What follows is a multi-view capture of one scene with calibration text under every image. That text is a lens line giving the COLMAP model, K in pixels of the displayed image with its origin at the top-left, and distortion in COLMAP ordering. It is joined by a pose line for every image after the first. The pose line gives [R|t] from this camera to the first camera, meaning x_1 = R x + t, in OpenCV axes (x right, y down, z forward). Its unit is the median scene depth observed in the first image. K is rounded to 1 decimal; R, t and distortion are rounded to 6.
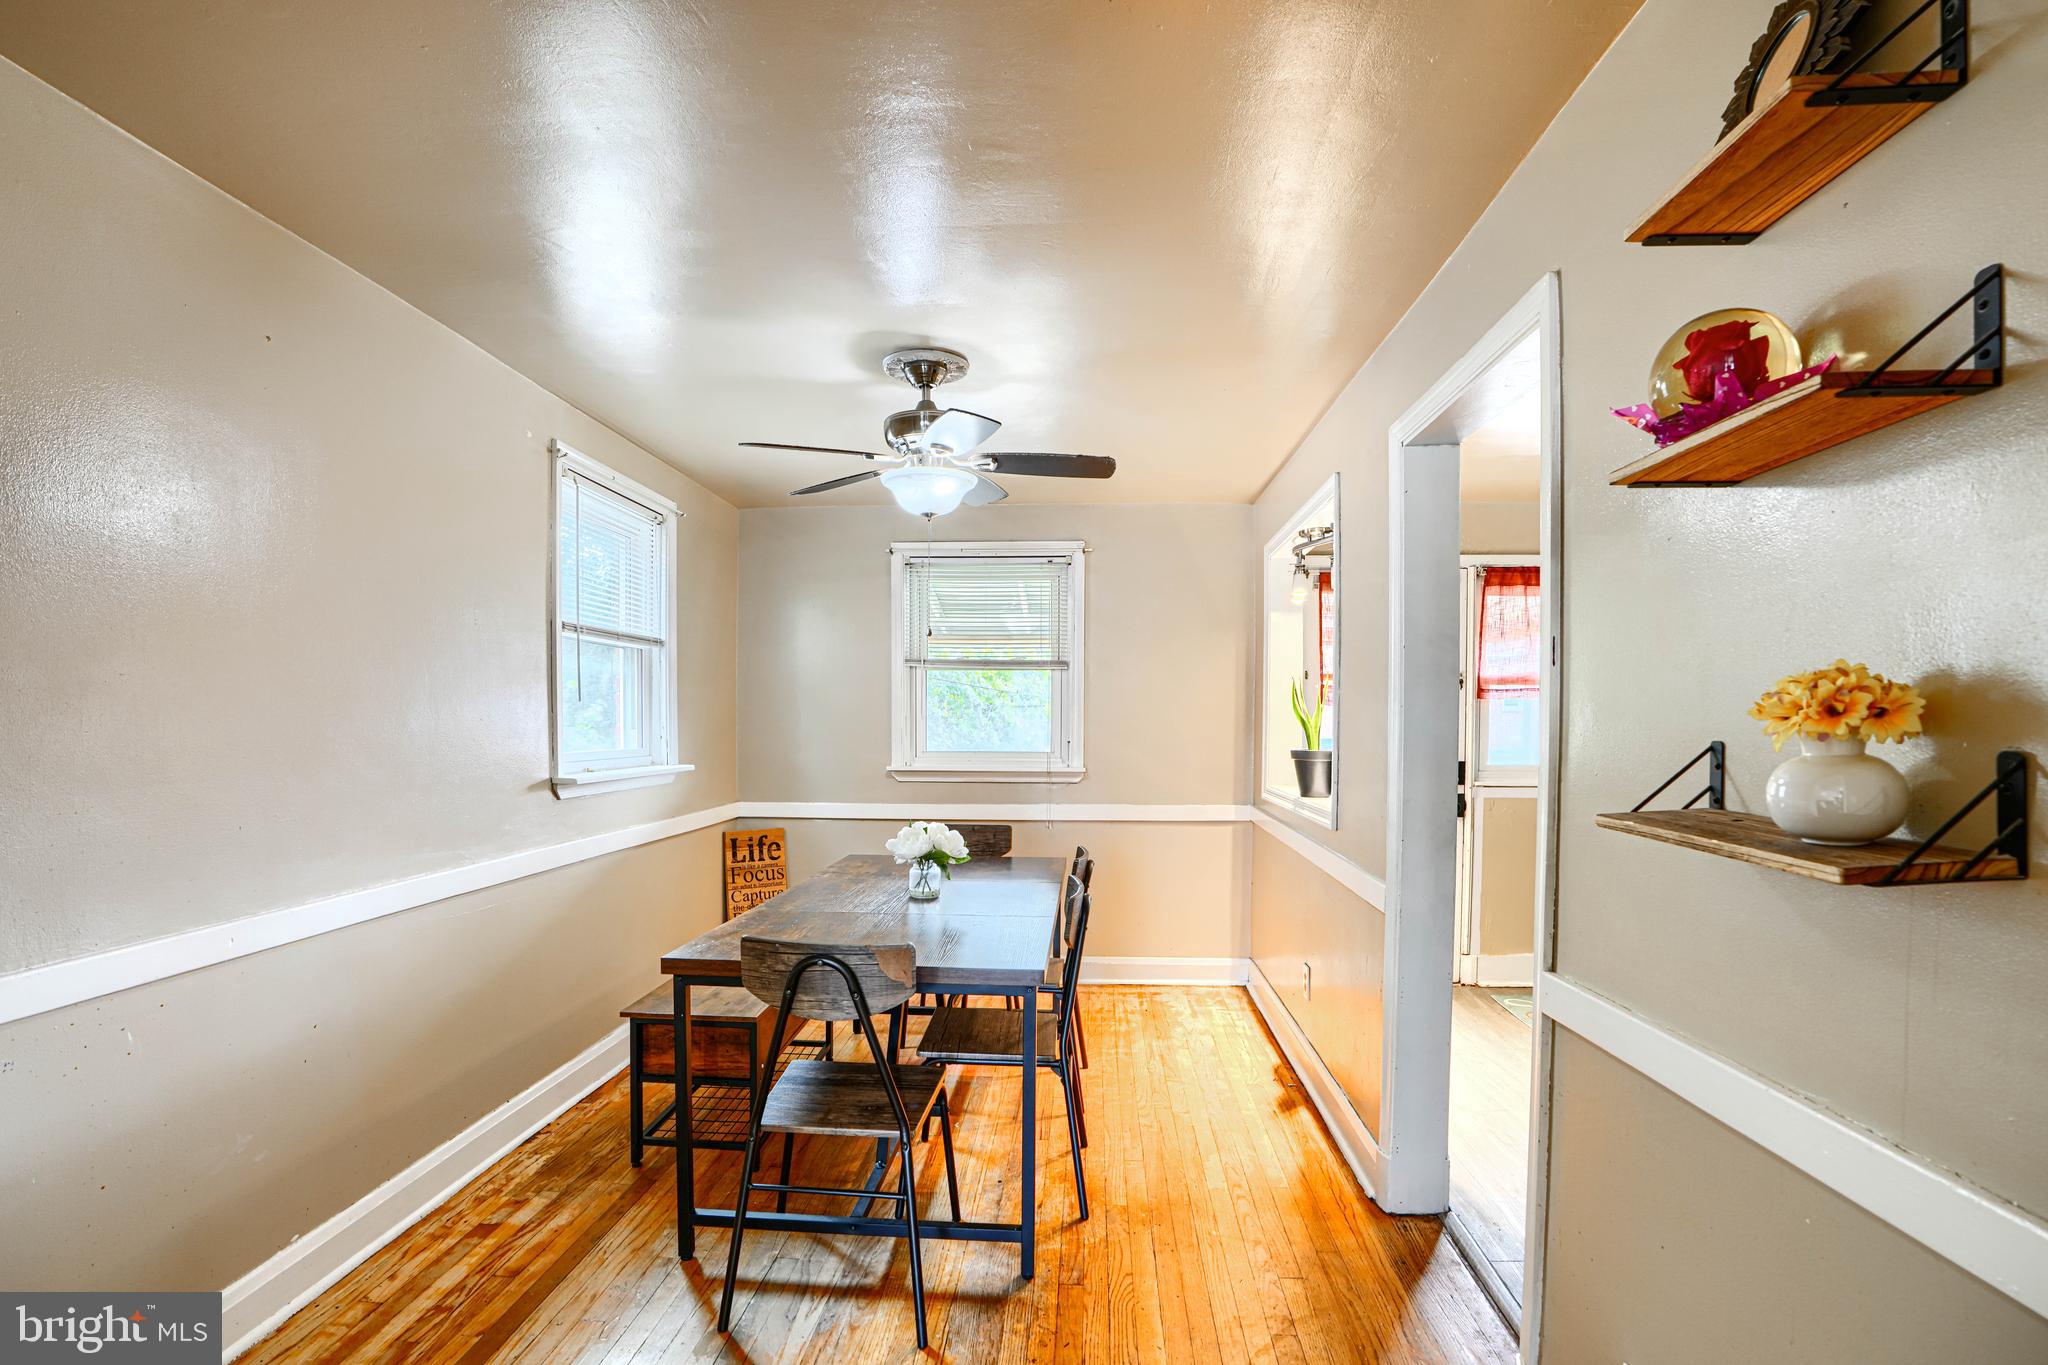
lens RADIAL K [[1008.8, 0, 1069.9], [0, 1008.8, 756.3], [0, 0, 1]] dist [-0.052857, 0.021415]
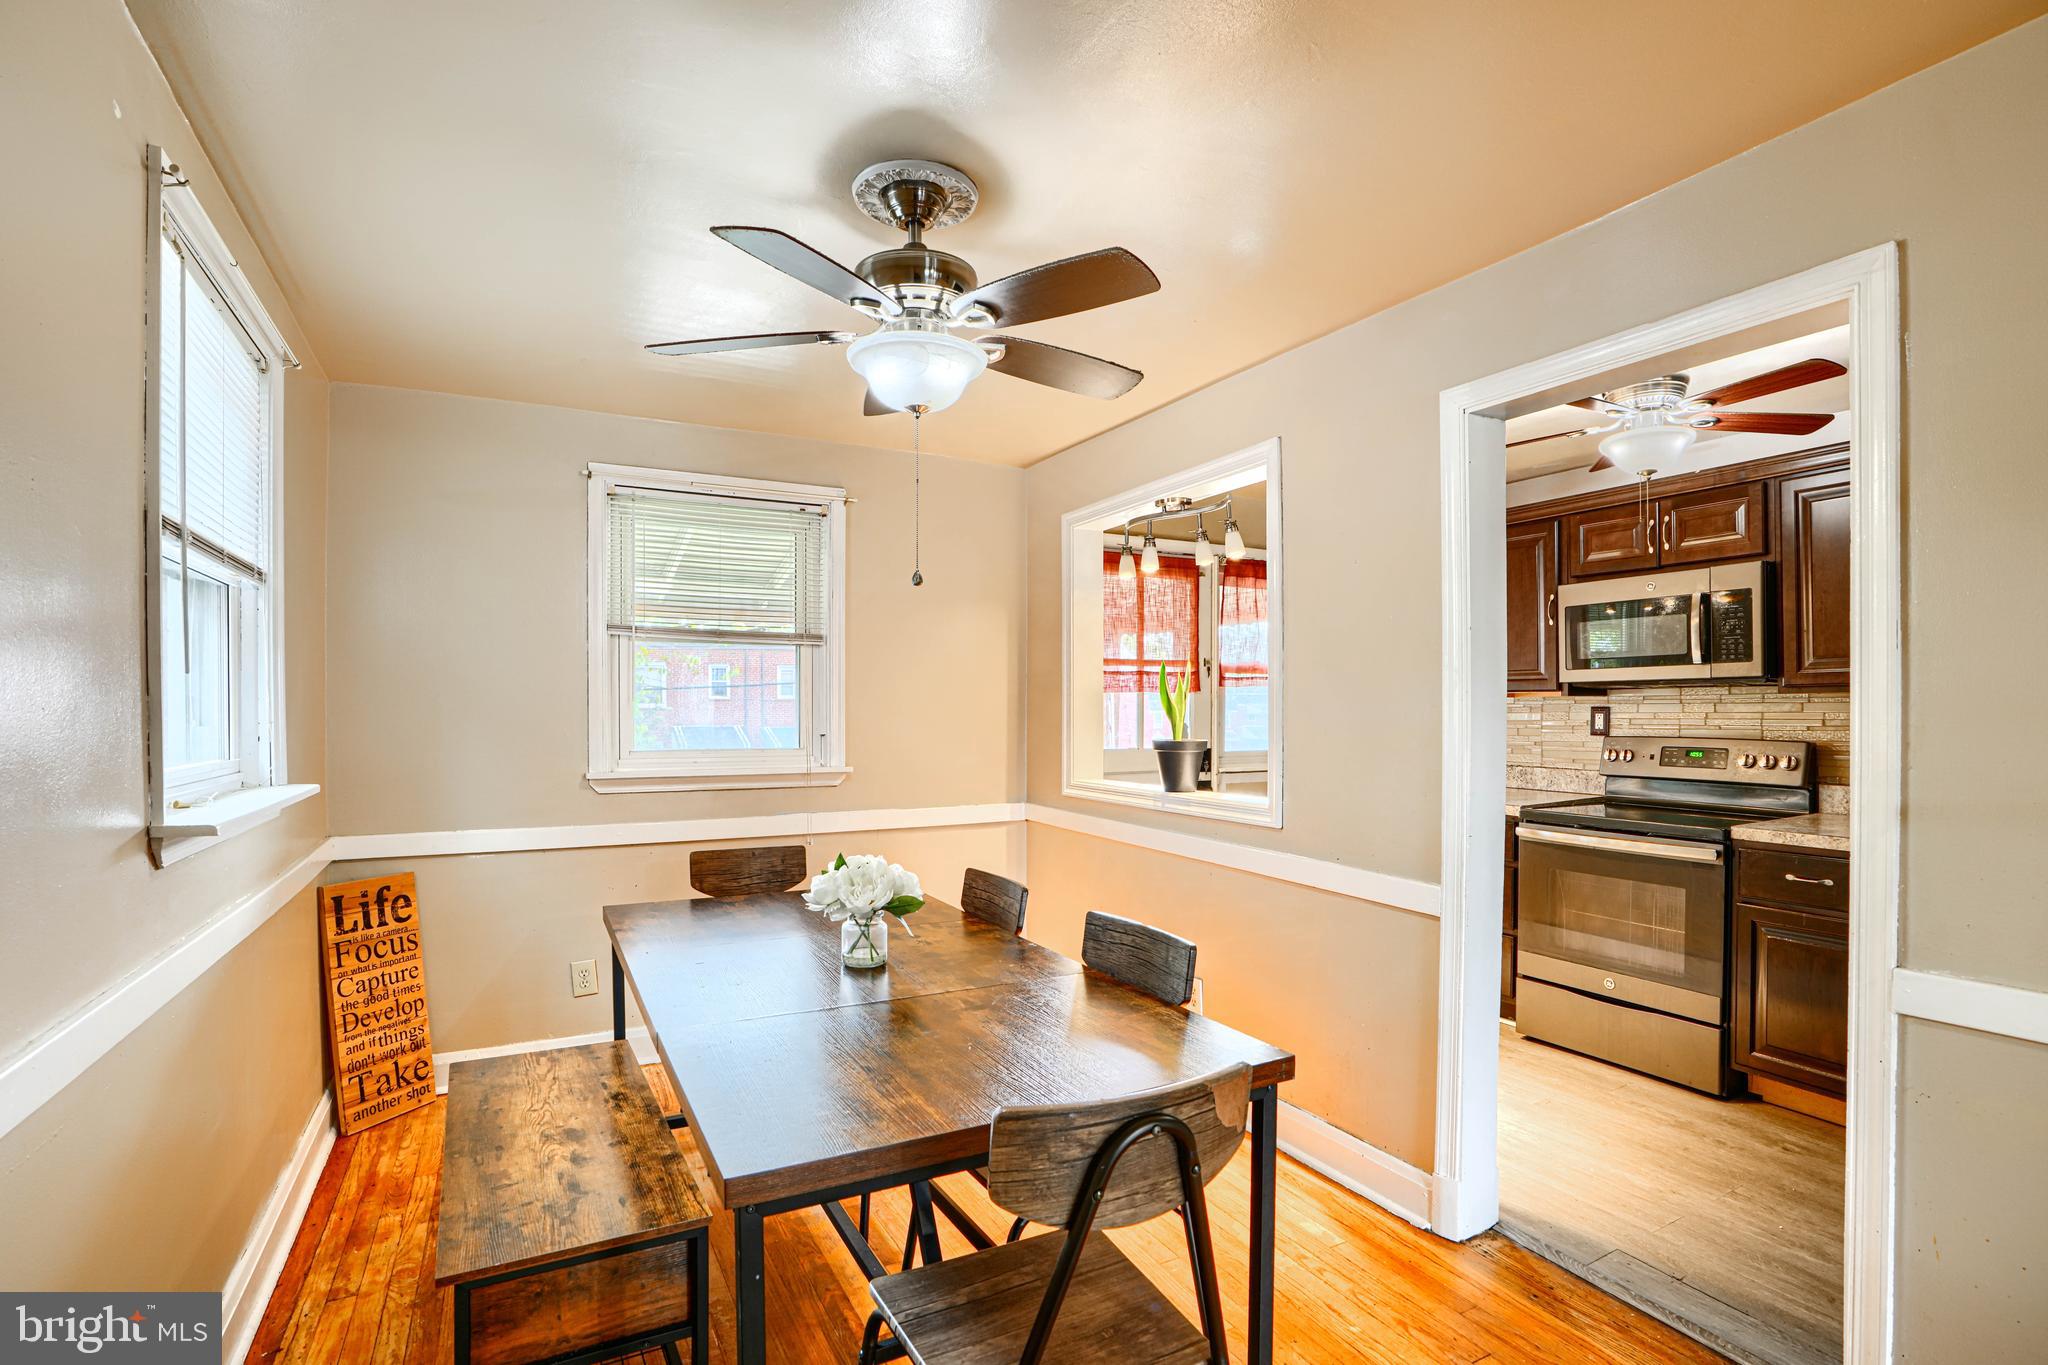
lens RADIAL K [[977.1, 0, 1053.1], [0, 977.1, 732.4], [0, 0, 1]] dist [-0.040463, 0.011846]
pose [[0.854320, -0.014506, 0.519544, -0.259043], [0.020011, 0.999787, -0.004991, -0.009340], [-0.519361, 0.014660, 0.854429, 0.244485]]
